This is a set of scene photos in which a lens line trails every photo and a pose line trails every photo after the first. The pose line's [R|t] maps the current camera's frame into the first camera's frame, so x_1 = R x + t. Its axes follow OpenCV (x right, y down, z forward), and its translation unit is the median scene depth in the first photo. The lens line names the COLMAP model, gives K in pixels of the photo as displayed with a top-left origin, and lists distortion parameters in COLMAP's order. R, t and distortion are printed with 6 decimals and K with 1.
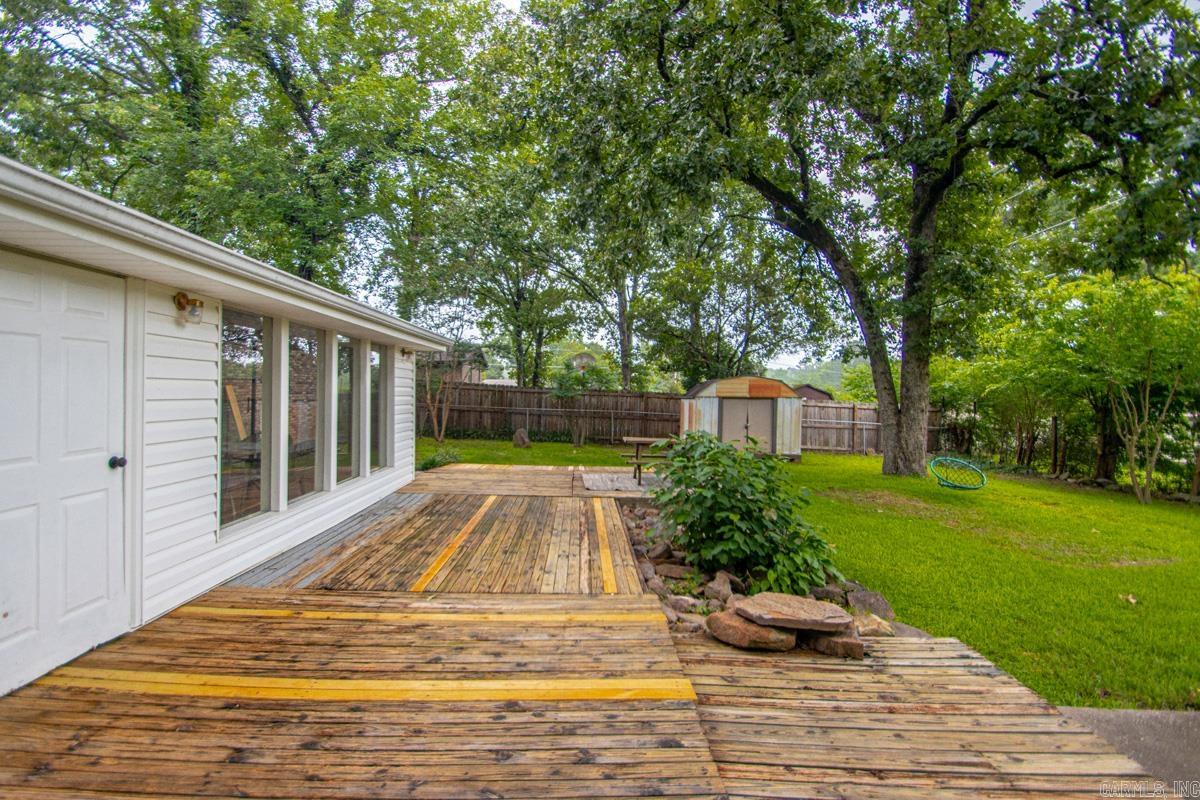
lens RADIAL K [[549.6, 0, 639.2], [0, 549.6, 395.8], [0, 0, 1]] dist [0.003687, -0.007494]
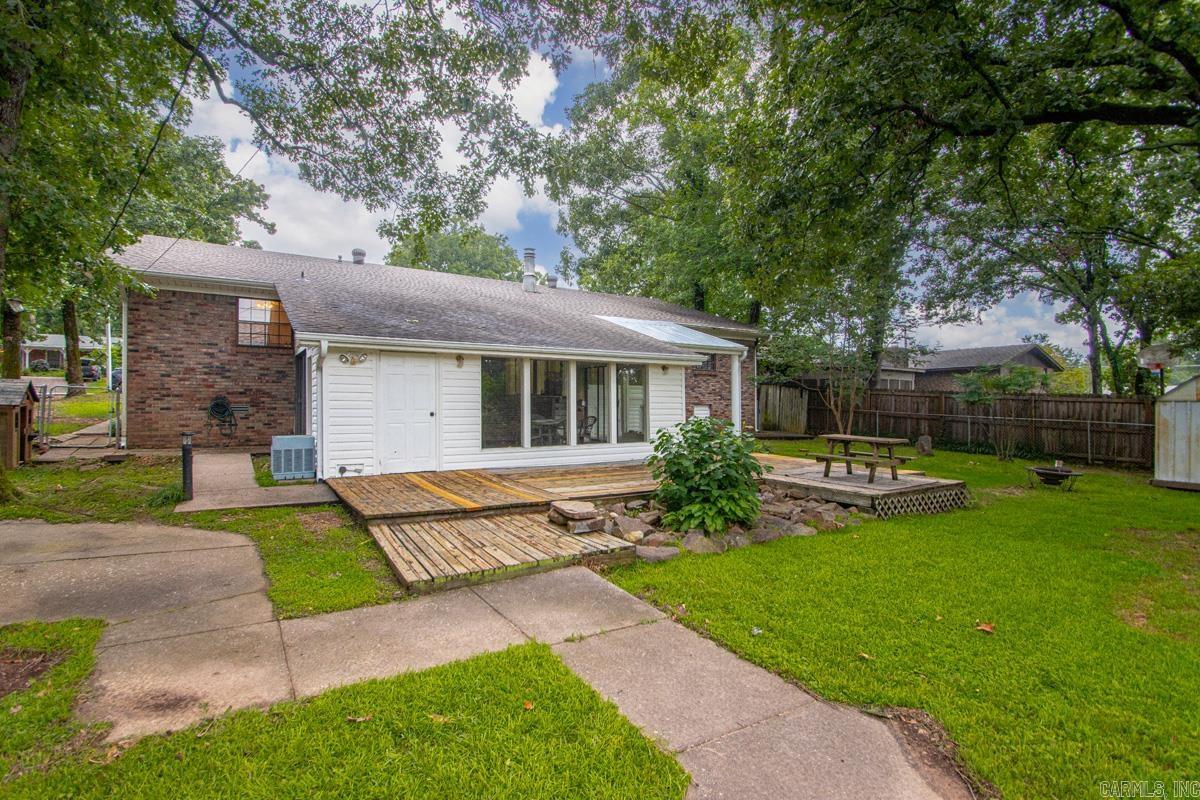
lens RADIAL K [[549.6, 0, 601.8], [0, 549.6, 388.8], [0, 0, 1]] dist [0.003687, -0.007494]
pose [[0.546709, -0.025023, -0.836948, 1.913110], [-0.002717, 0.999495, -0.031658, 0.068032], [0.837318, 0.019581, 0.546365, 0.105224]]
